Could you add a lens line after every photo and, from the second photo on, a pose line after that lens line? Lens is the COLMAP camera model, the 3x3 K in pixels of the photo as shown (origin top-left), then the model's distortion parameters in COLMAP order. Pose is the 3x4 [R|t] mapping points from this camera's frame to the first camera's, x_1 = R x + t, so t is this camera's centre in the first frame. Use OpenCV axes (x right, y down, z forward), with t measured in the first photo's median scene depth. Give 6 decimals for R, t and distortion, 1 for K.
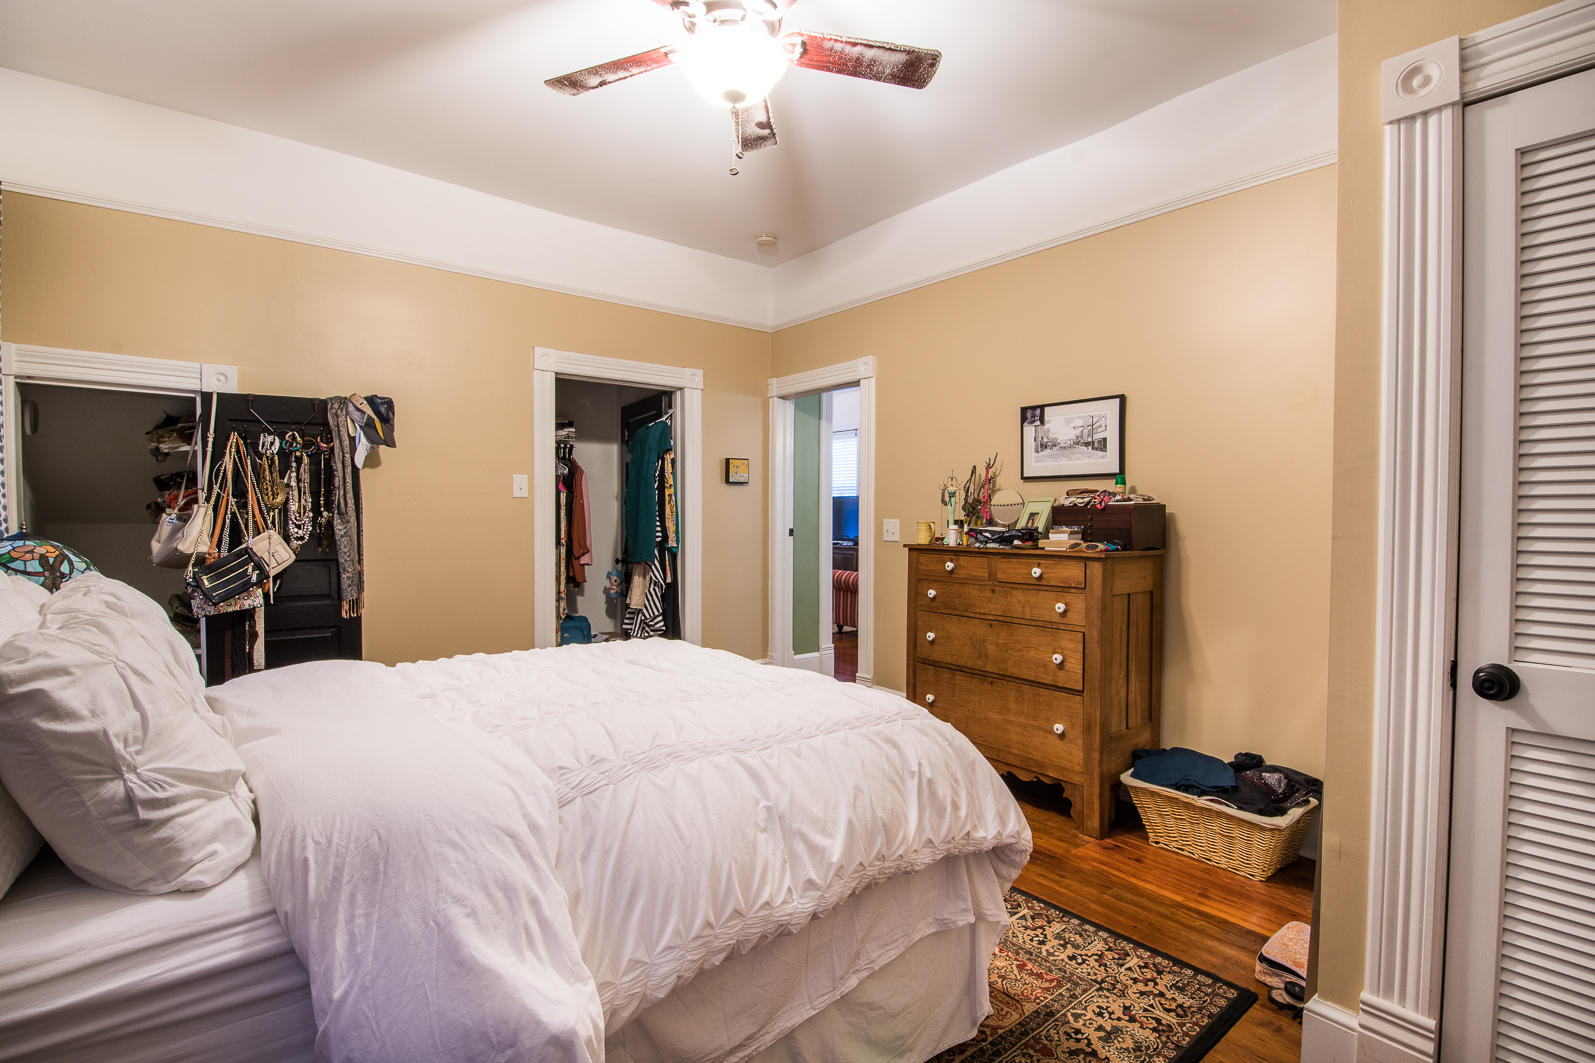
lens RADIAL K [[761.4, 0, 800.8], [0, 761.4, 527.7], [0, 0, 1]] dist [-0.000304, -0.005735]
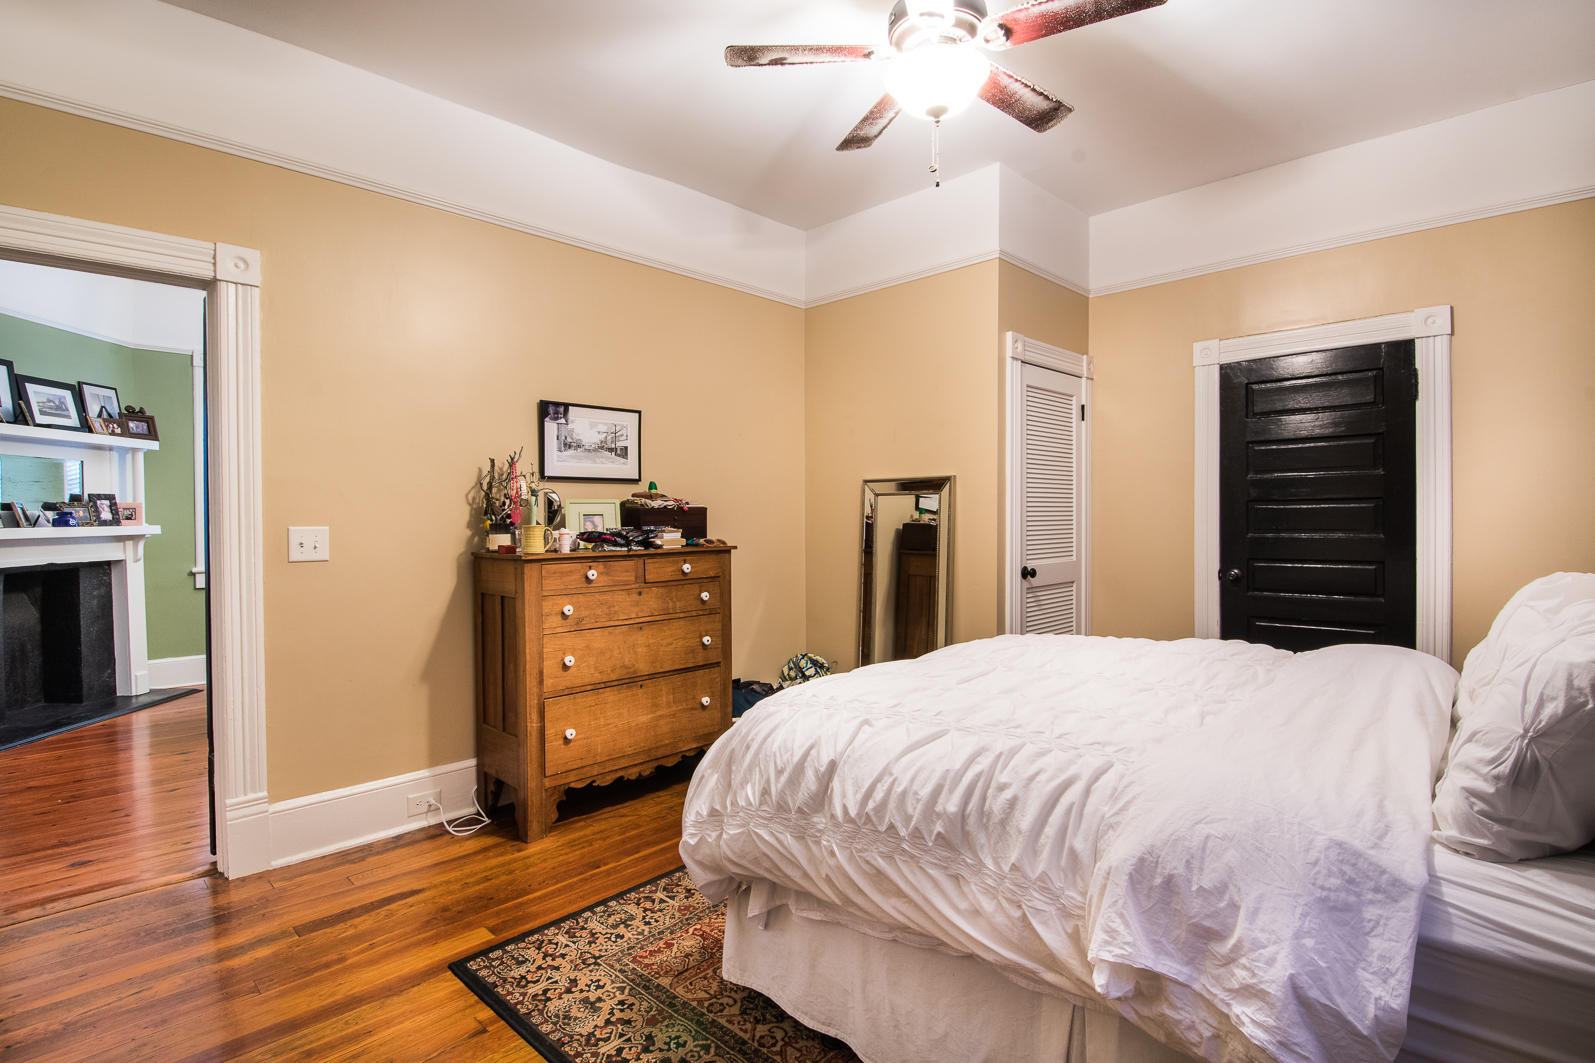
lens RADIAL K [[761.4, 0, 804.3], [0, 761.4, 526.1], [0, 0, 1]] dist [-0.000304, -0.005735]
pose [[-0.123312, -0.017368, 0.992216, -0.710056], [0.028078, 0.999385, 0.020983, -0.017622], [-0.991971, 0.030447, -0.122748, 0.856603]]
